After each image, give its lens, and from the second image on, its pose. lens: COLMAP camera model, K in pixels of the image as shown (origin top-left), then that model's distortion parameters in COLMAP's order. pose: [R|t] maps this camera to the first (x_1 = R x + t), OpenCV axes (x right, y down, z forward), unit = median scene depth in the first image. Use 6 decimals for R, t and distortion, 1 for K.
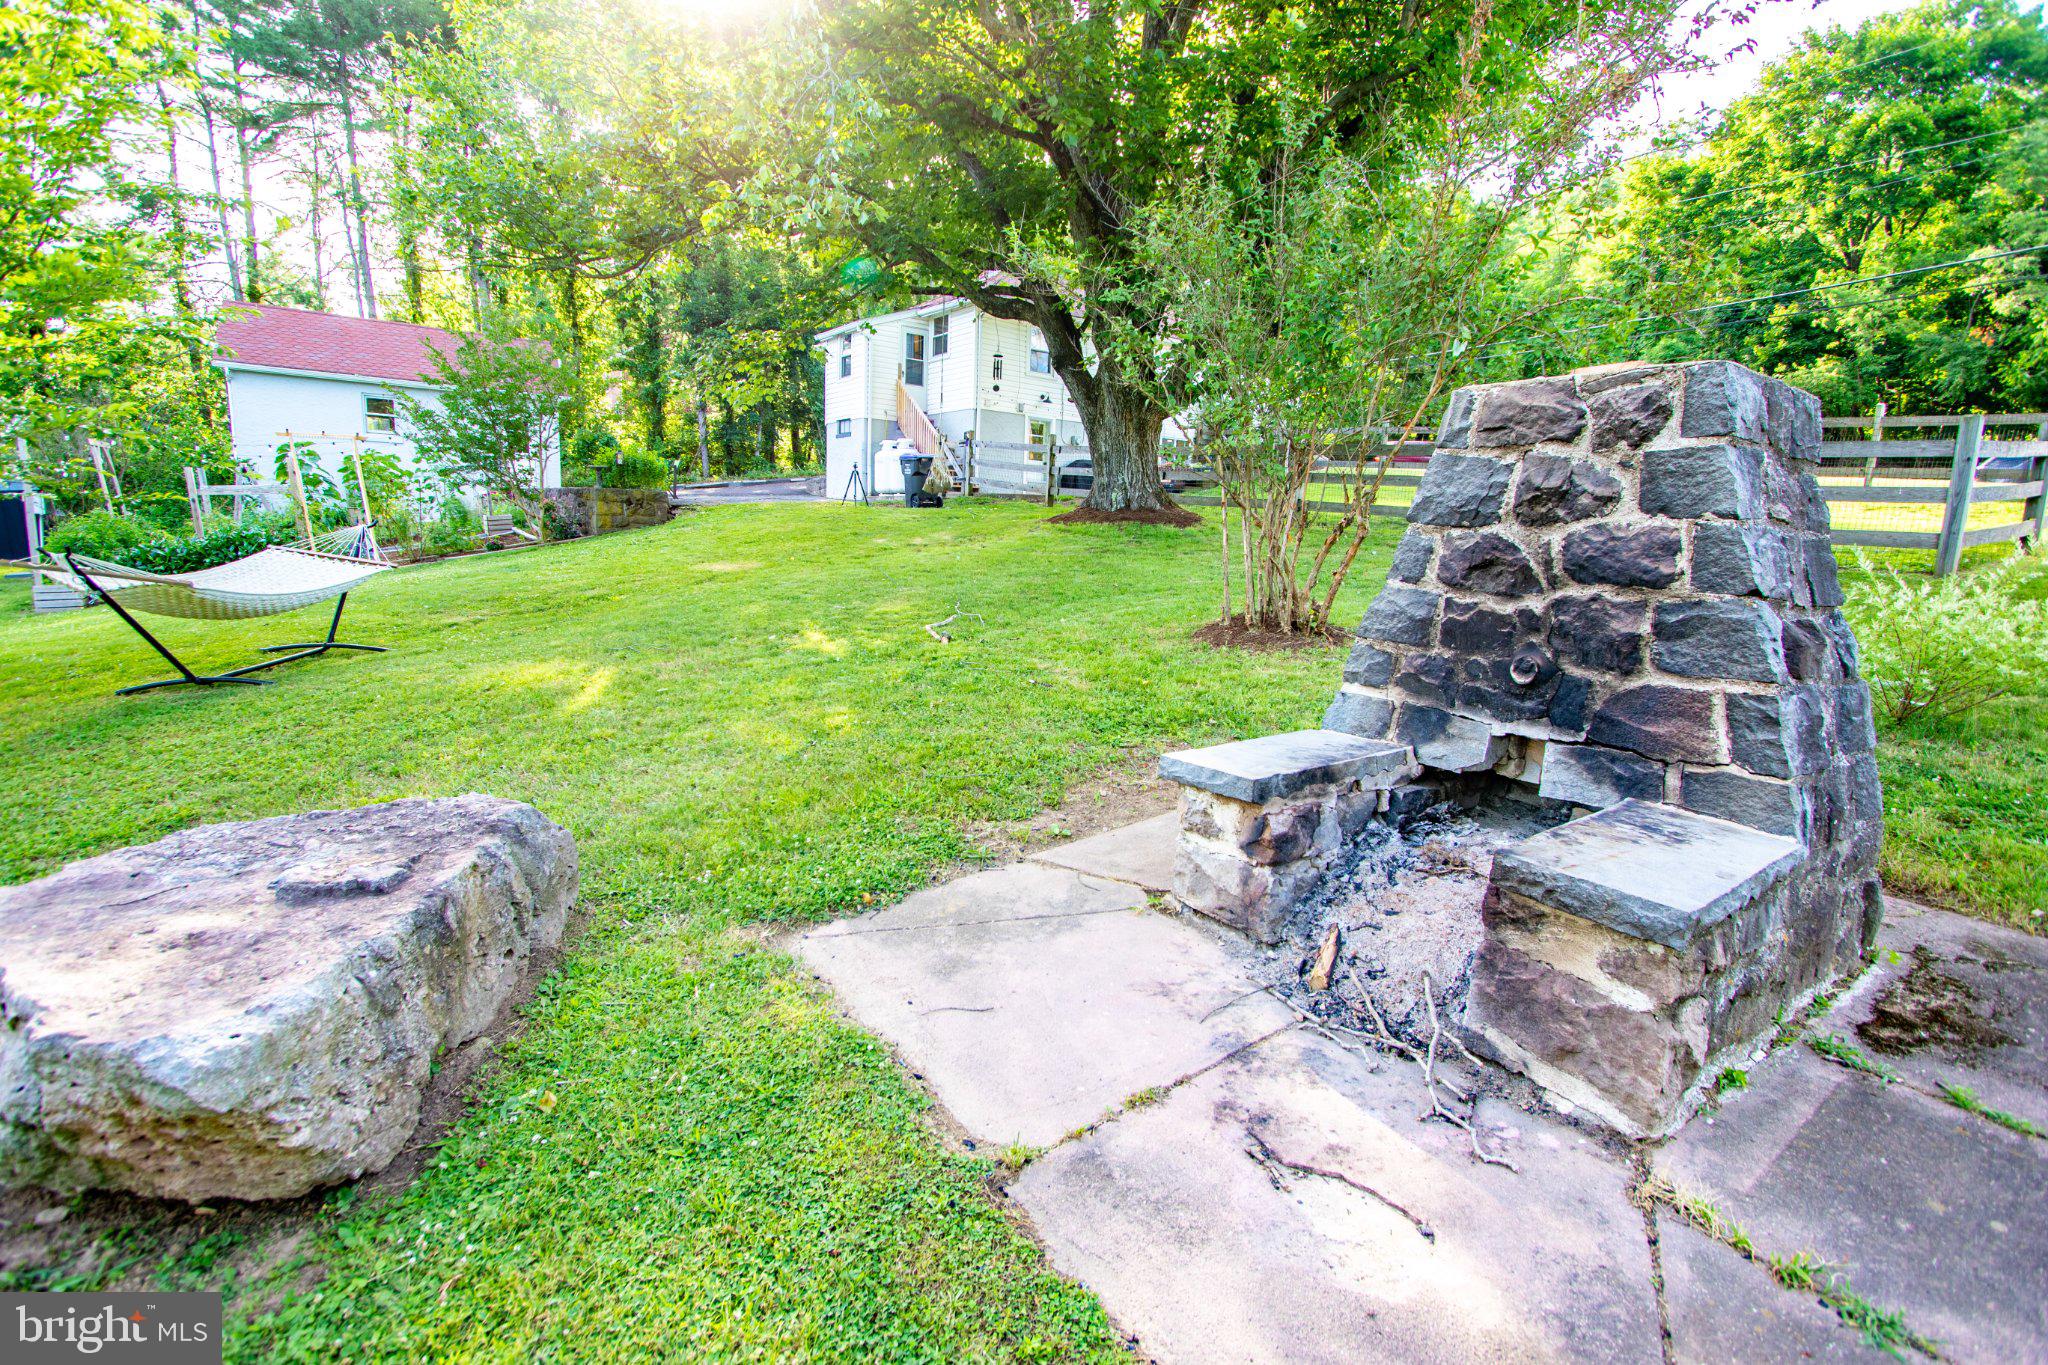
lens RADIAL K [[932.3, 0, 1018.2], [0, 932.3, 681.2], [0, 0, 1]] dist [-0.016281, 0.001663]
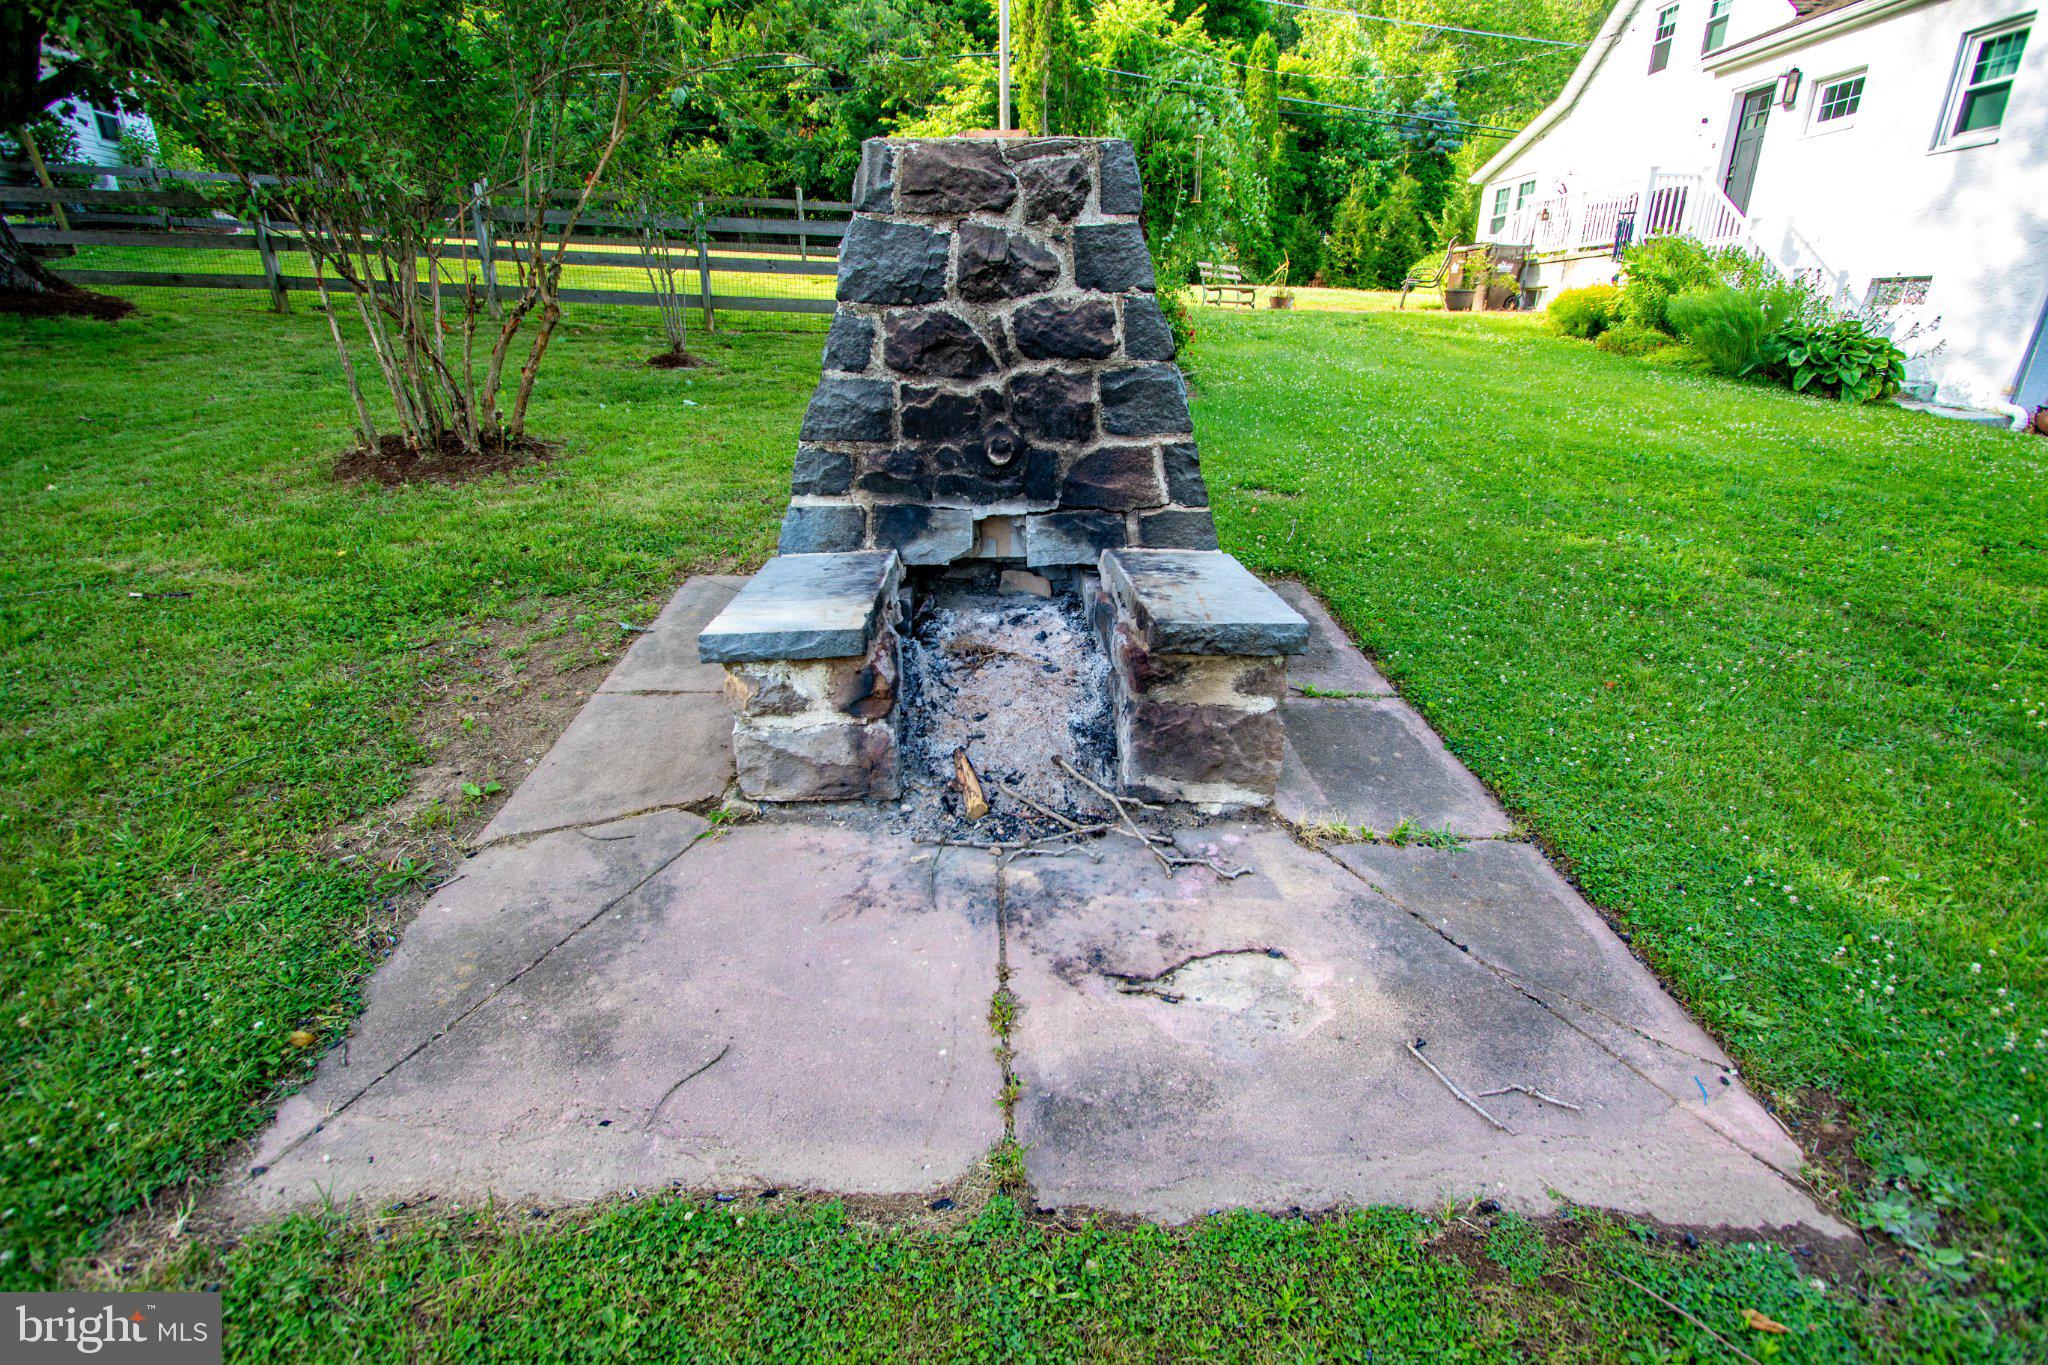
lens RADIAL K [[932.3, 0, 1023.9], [0, 932.3, 677.6], [0, 0, 1]] dist [-0.016281, 0.001663]
pose [[0.542696, -0.329841, 0.772455, -0.329265], [0.154688, 0.943185, 0.294065, -0.076572], [-0.825562, -0.040099, 0.562884, 0.400082]]
